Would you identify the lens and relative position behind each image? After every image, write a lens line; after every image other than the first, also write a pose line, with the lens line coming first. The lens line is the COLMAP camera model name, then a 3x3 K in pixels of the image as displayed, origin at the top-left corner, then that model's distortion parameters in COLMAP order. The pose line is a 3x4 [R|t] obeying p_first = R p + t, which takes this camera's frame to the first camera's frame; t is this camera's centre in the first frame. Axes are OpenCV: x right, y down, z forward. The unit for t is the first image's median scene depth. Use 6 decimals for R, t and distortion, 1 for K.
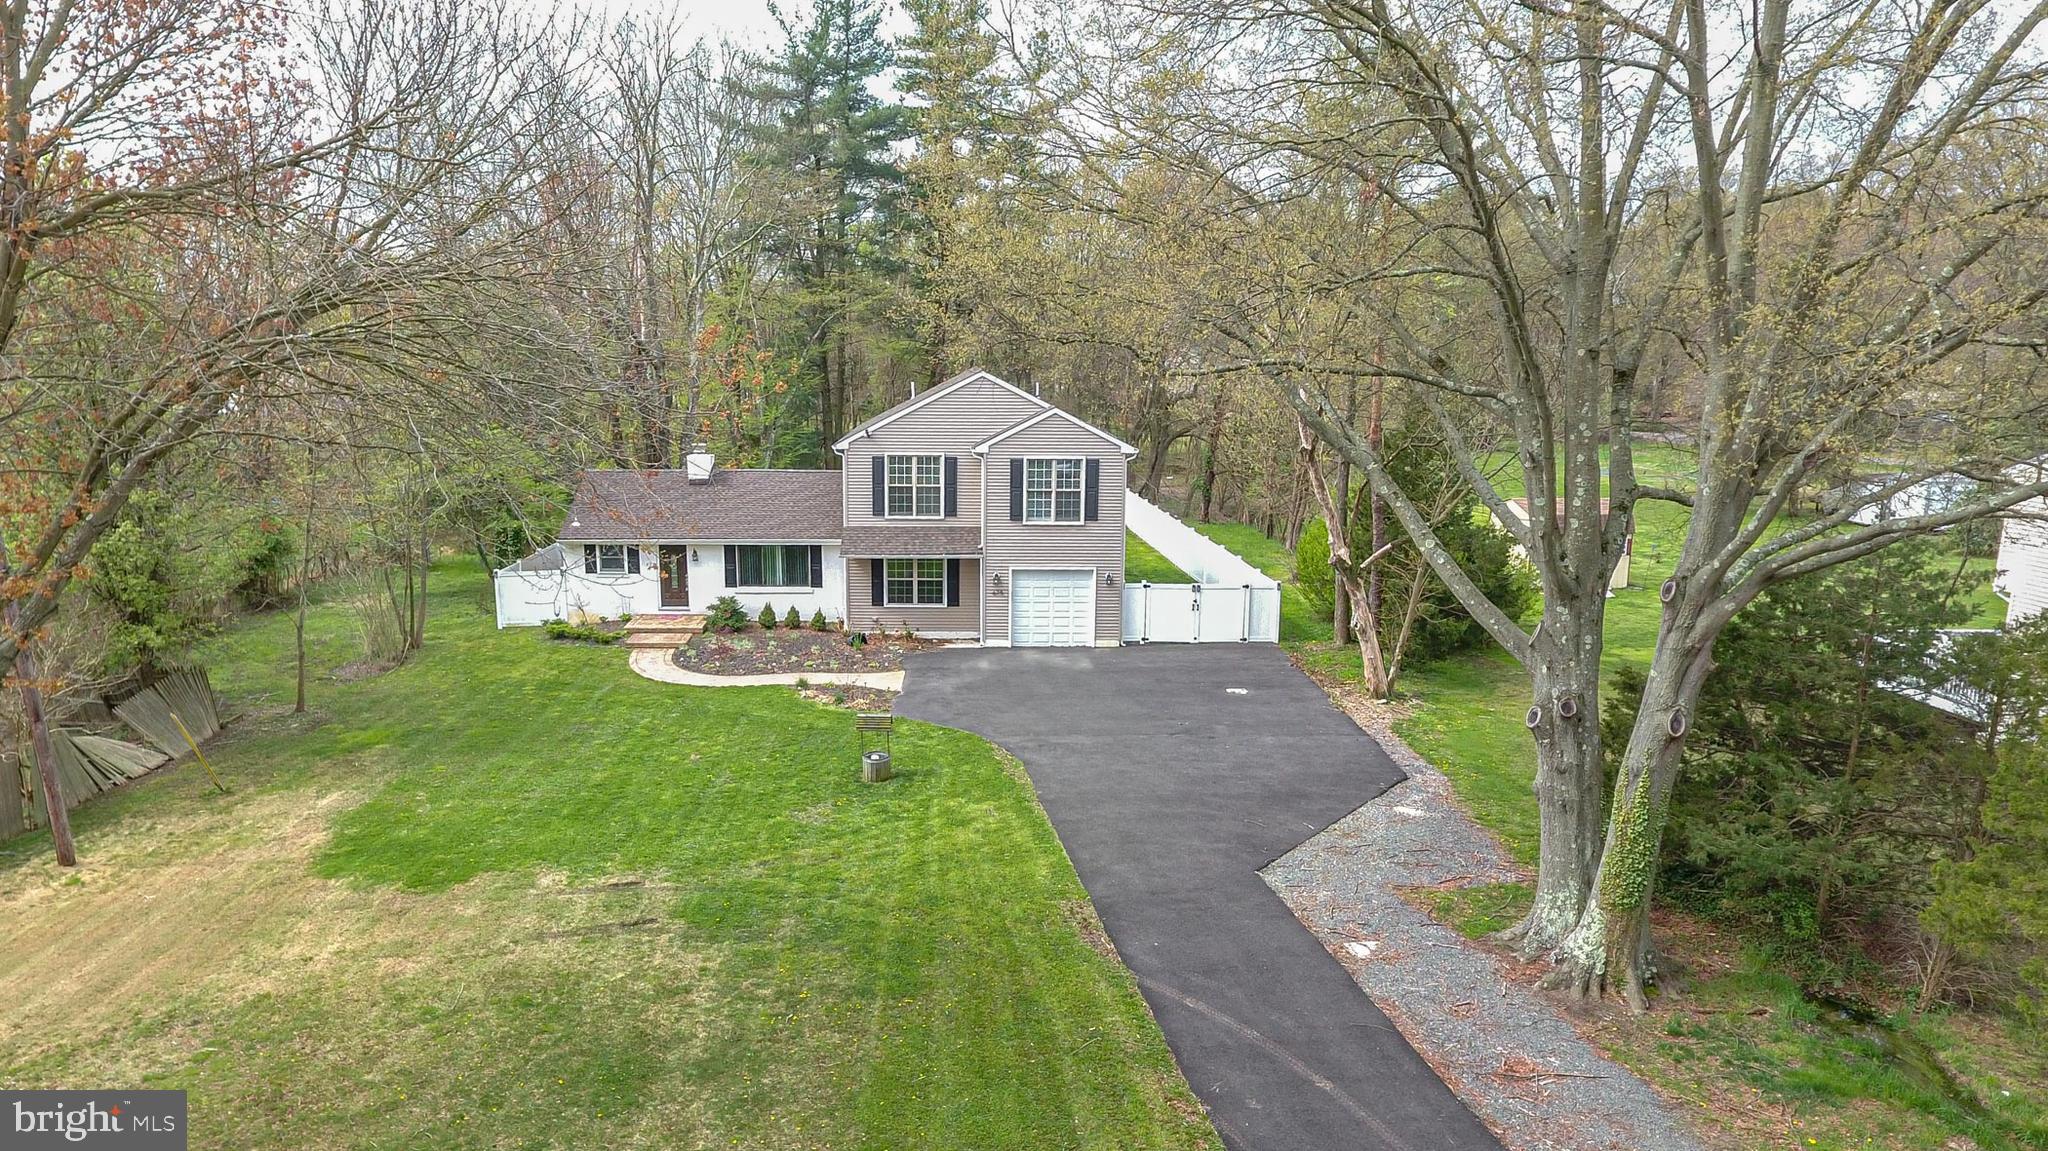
lens RADIAL K [[1341.7, 0, 911.7], [0, 1341.7, 803.8], [0, 0, 1]] dist [-0.005724, -0.007234]
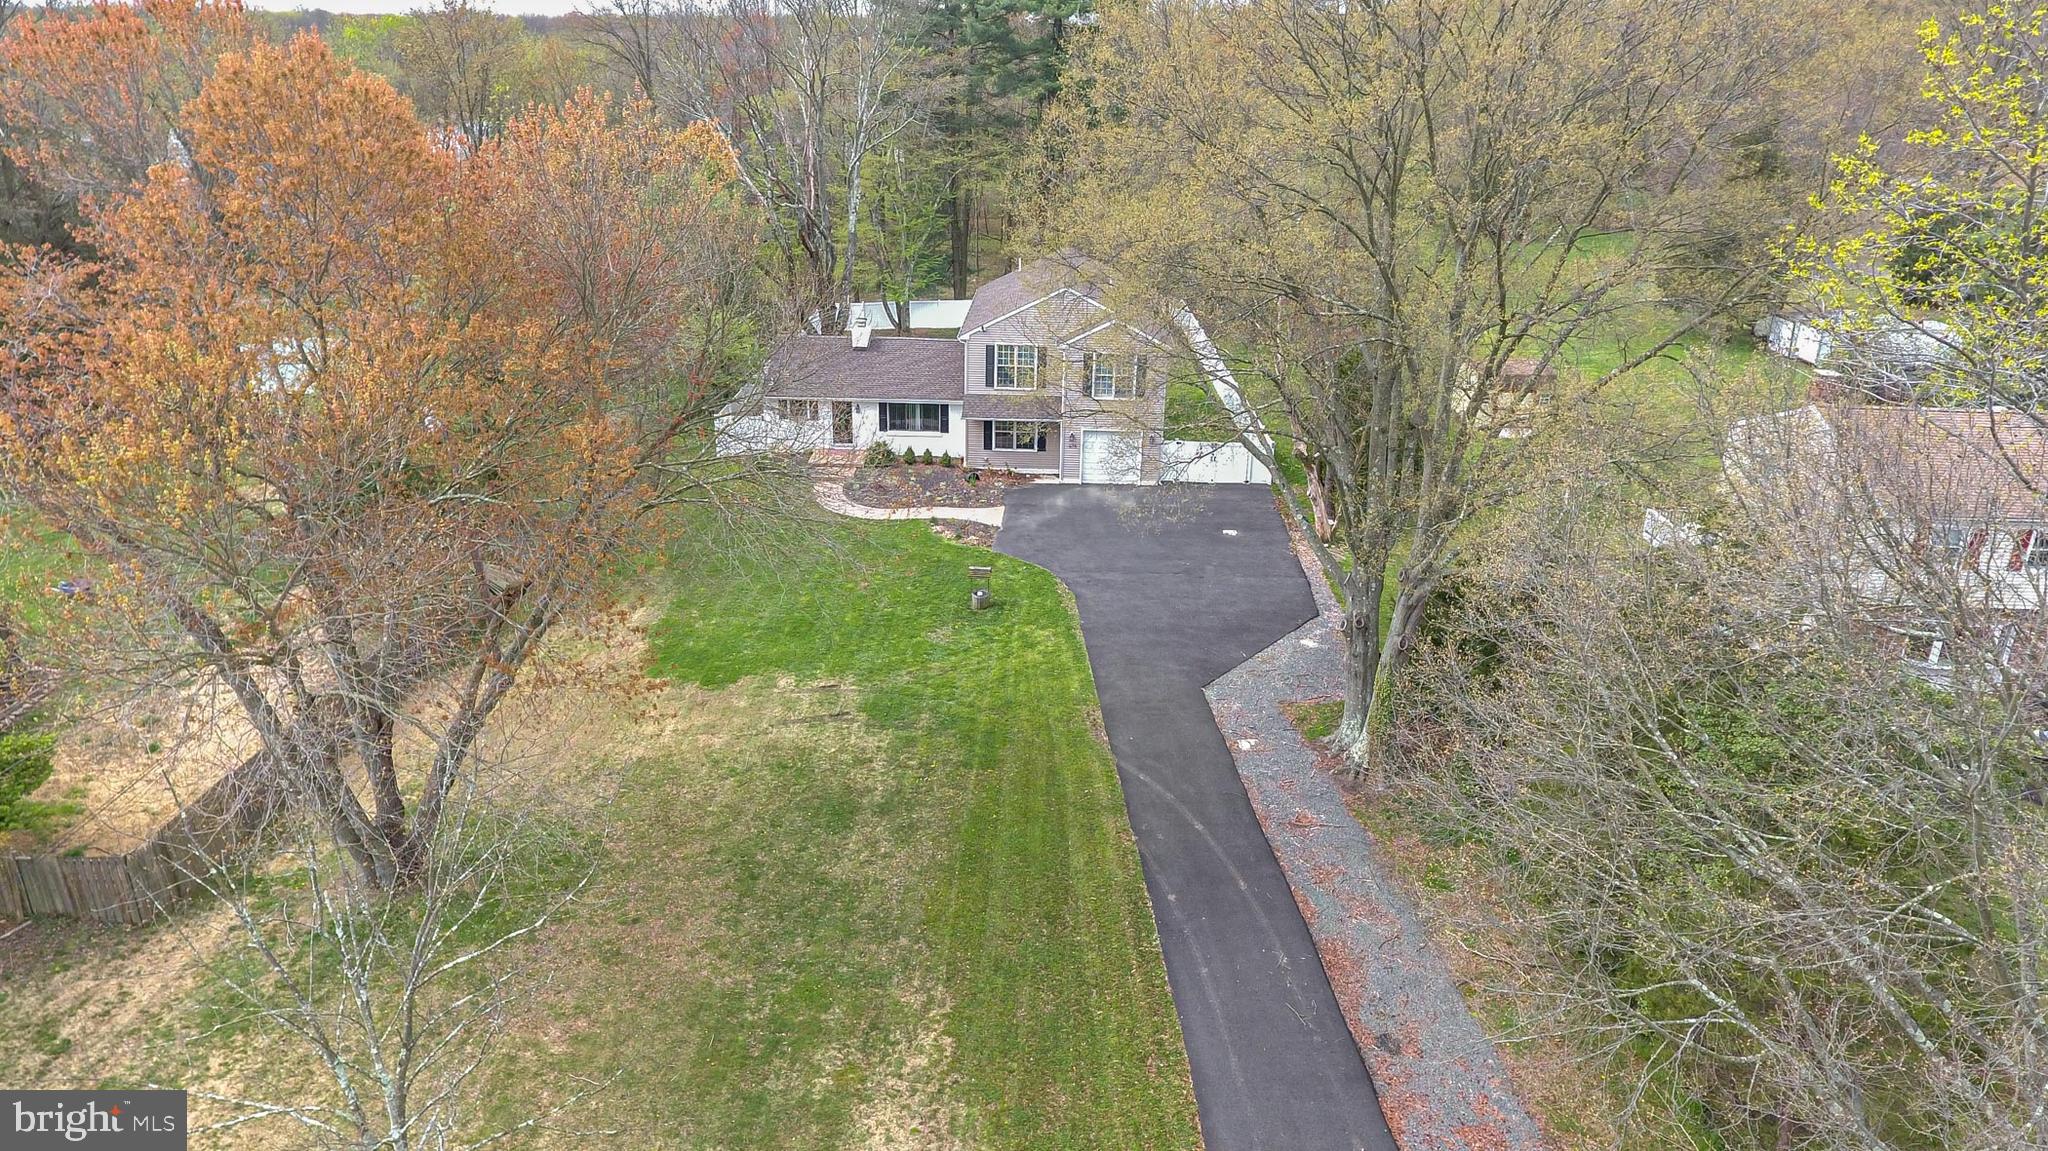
lens RADIAL K [[1212.0, 0, 1004.8], [0, 1212.0, 674.5], [0, 0, 1]] dist [-0.008708, -0.001690]
pose [[0.999541, 0.025569, -0.016231, 0.022668], [-0.022764, 0.987775, 0.154215, -0.133683], [0.019975, -0.153774, 0.987904, -0.347557]]
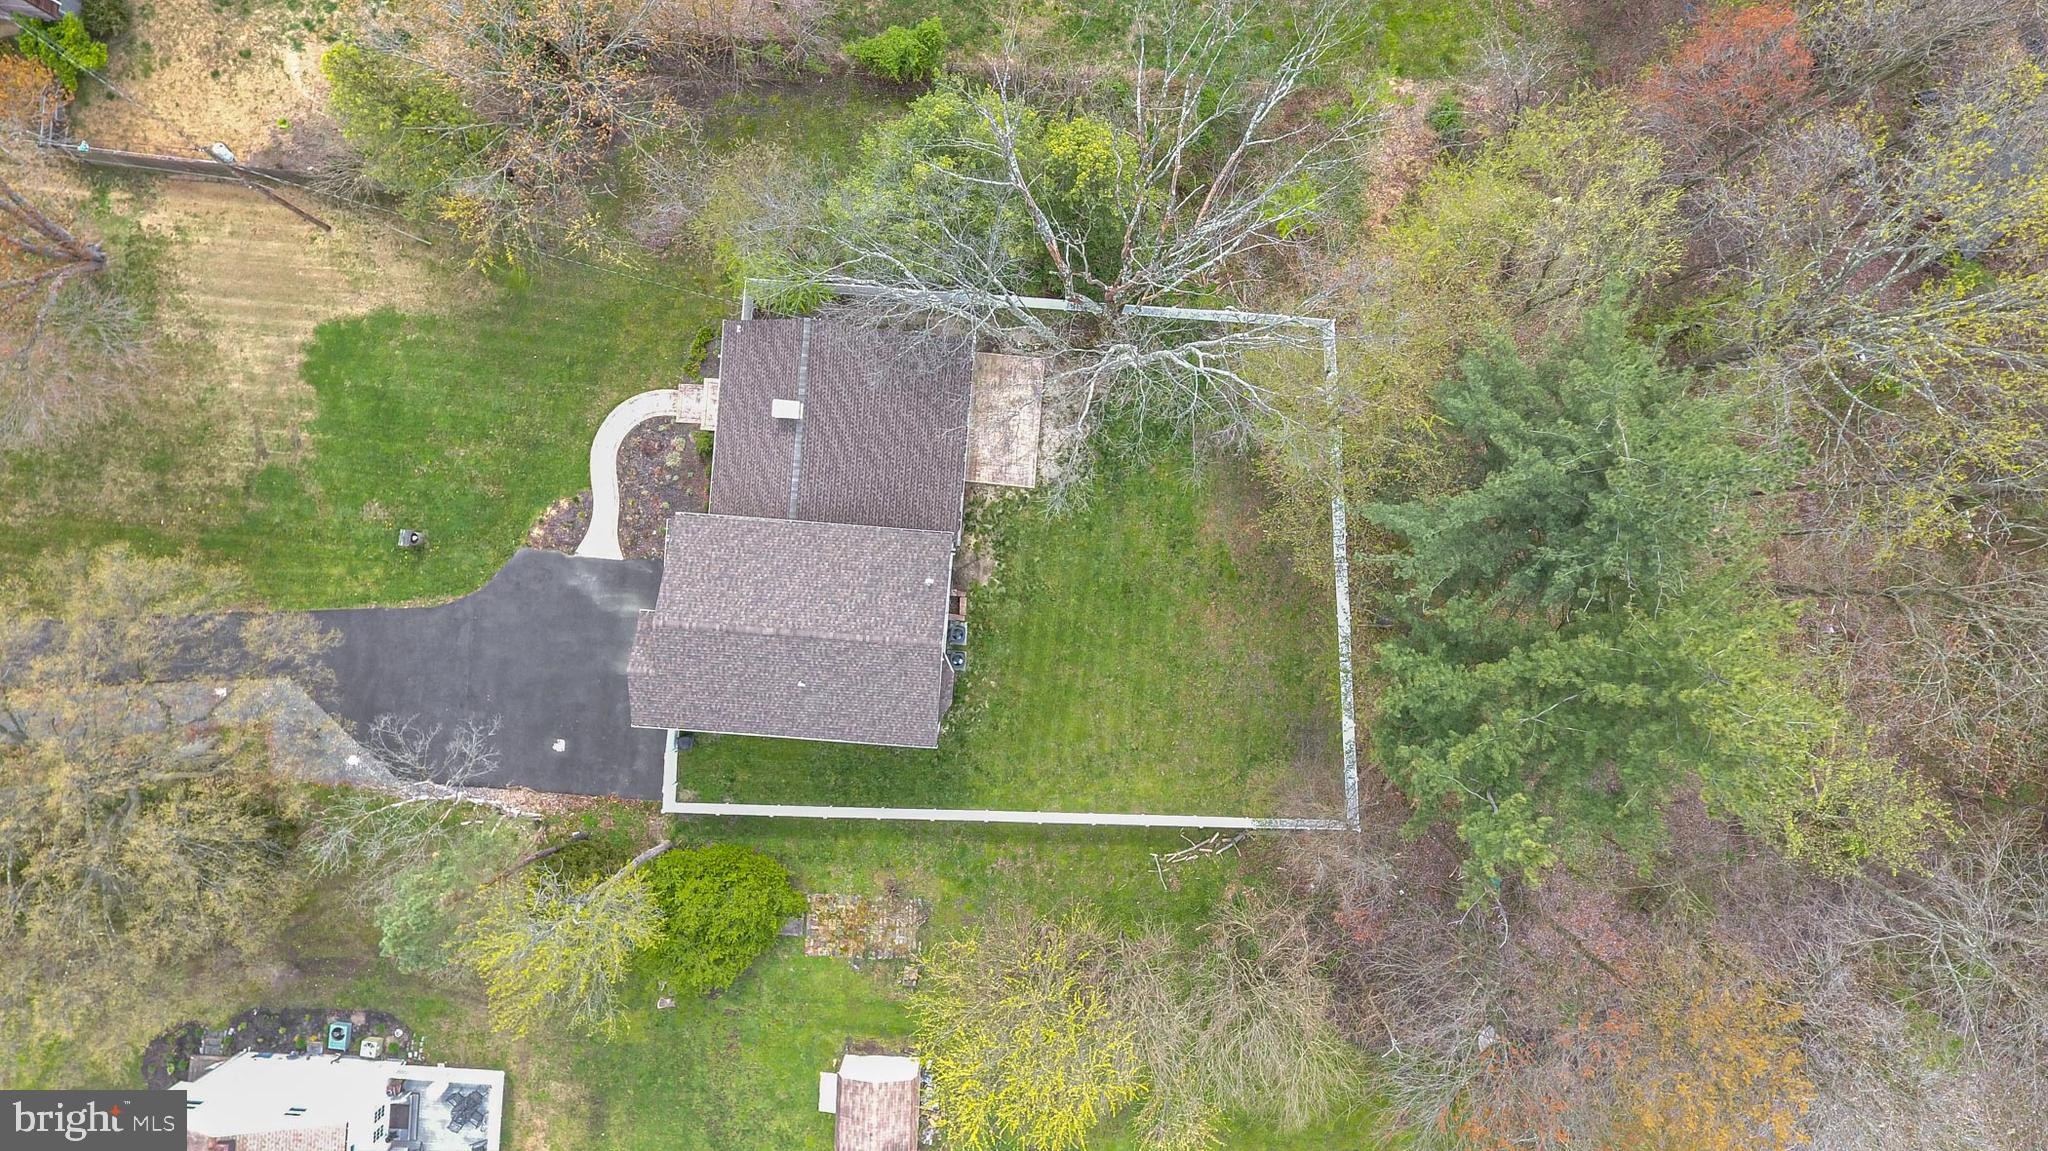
lens RADIAL K [[1140.1, 0, 1017.6], [0, 1140.1, 548.6], [0, 0, 1]] dist [-0.003285, -0.000475]
pose [[-0.045561, 0.998940, -0.006600, -0.035691], [-0.324940, -0.008572, 0.945696, -1.749861], [0.944637, 0.045232, 0.324986, 1.102635]]
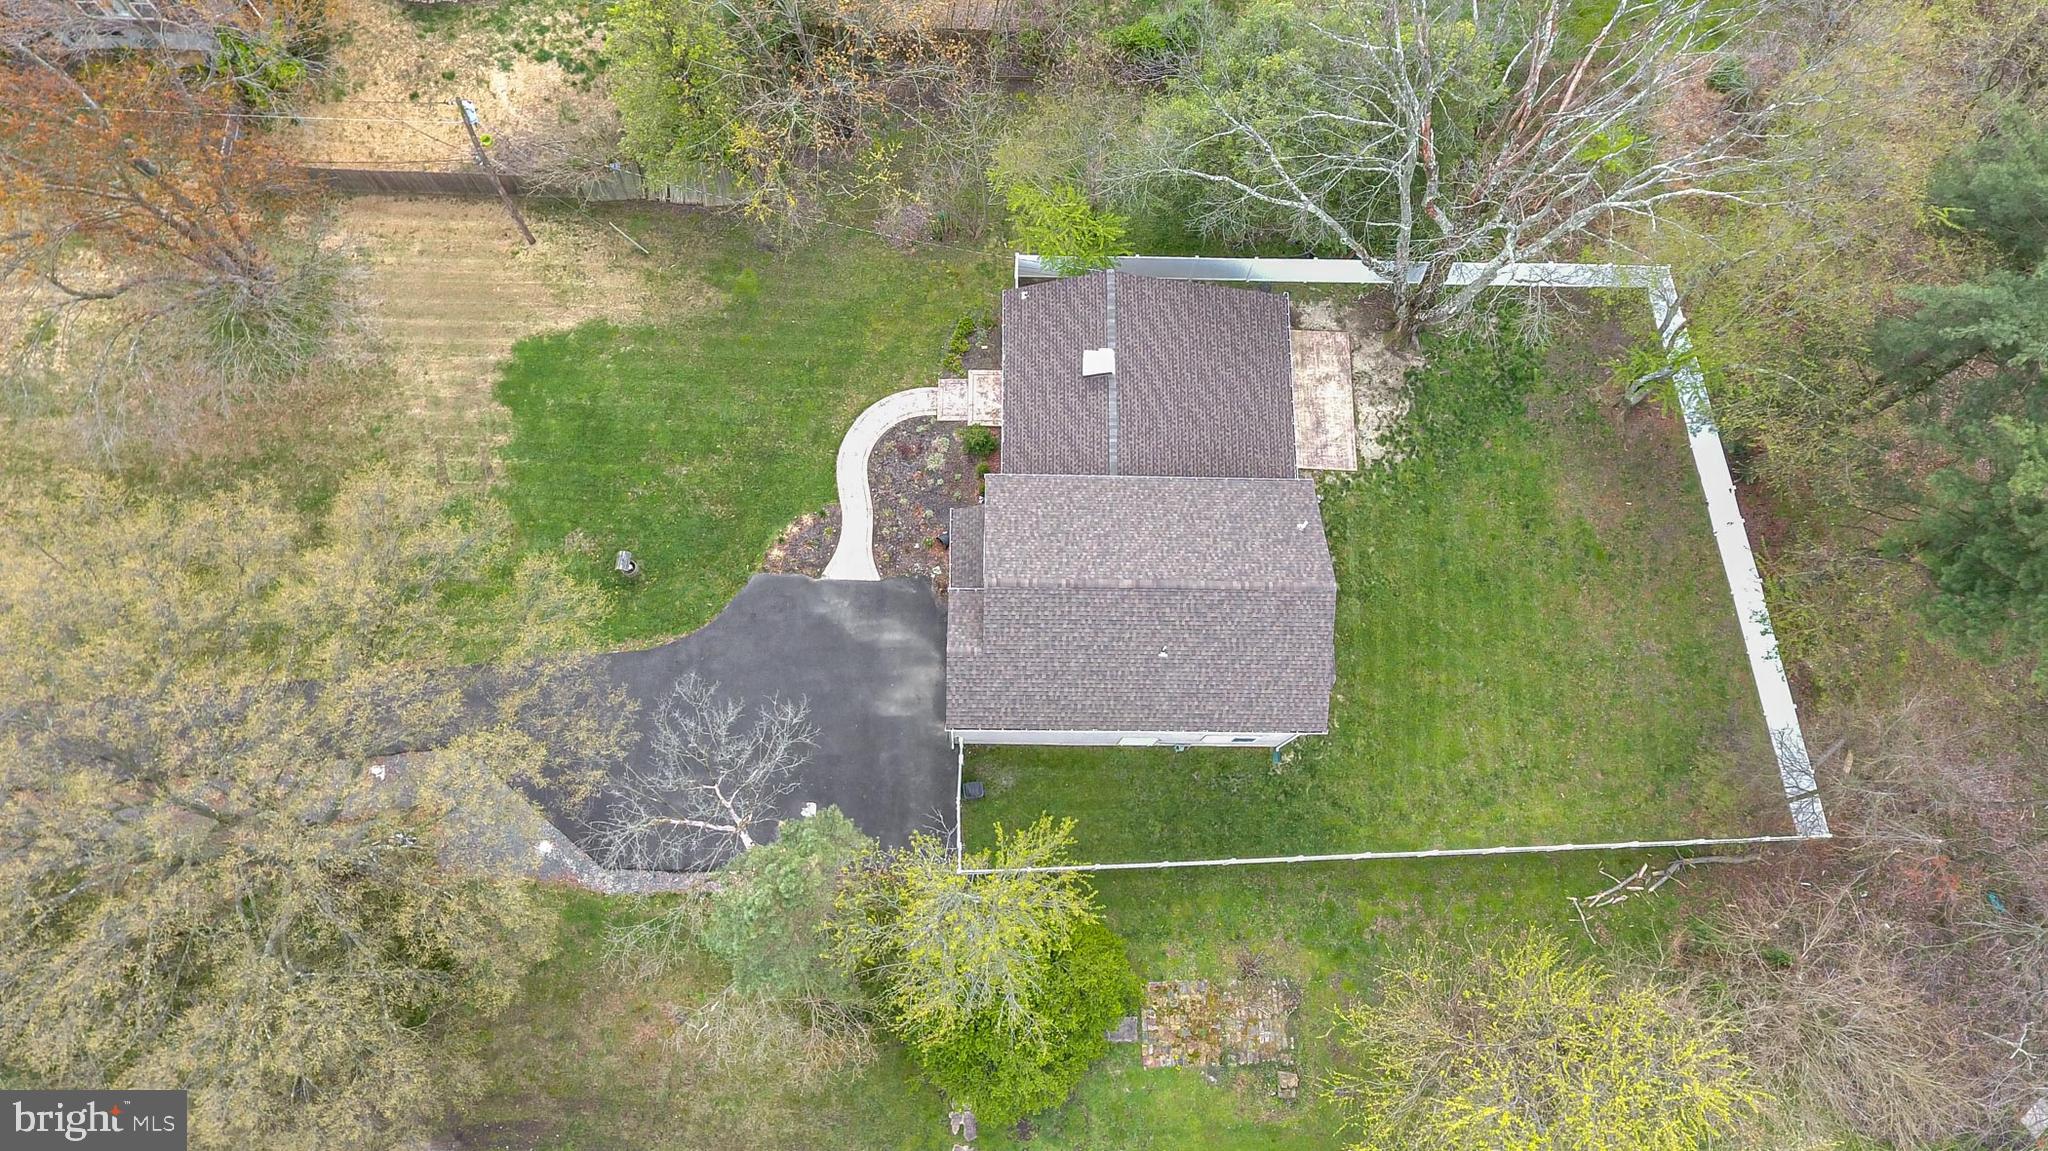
lens RADIAL K [[1266.1, 0, 1028.7], [0, 1266.1, 563.3], [0, 0, 1]] dist [-0.000533, -0.002419]
pose [[0.022204, 0.962921, -0.268868, 0.364499], [-0.347285, 0.259616, 0.901106, -1.464374], [0.937497, 0.073365, 0.340172, 0.768814]]
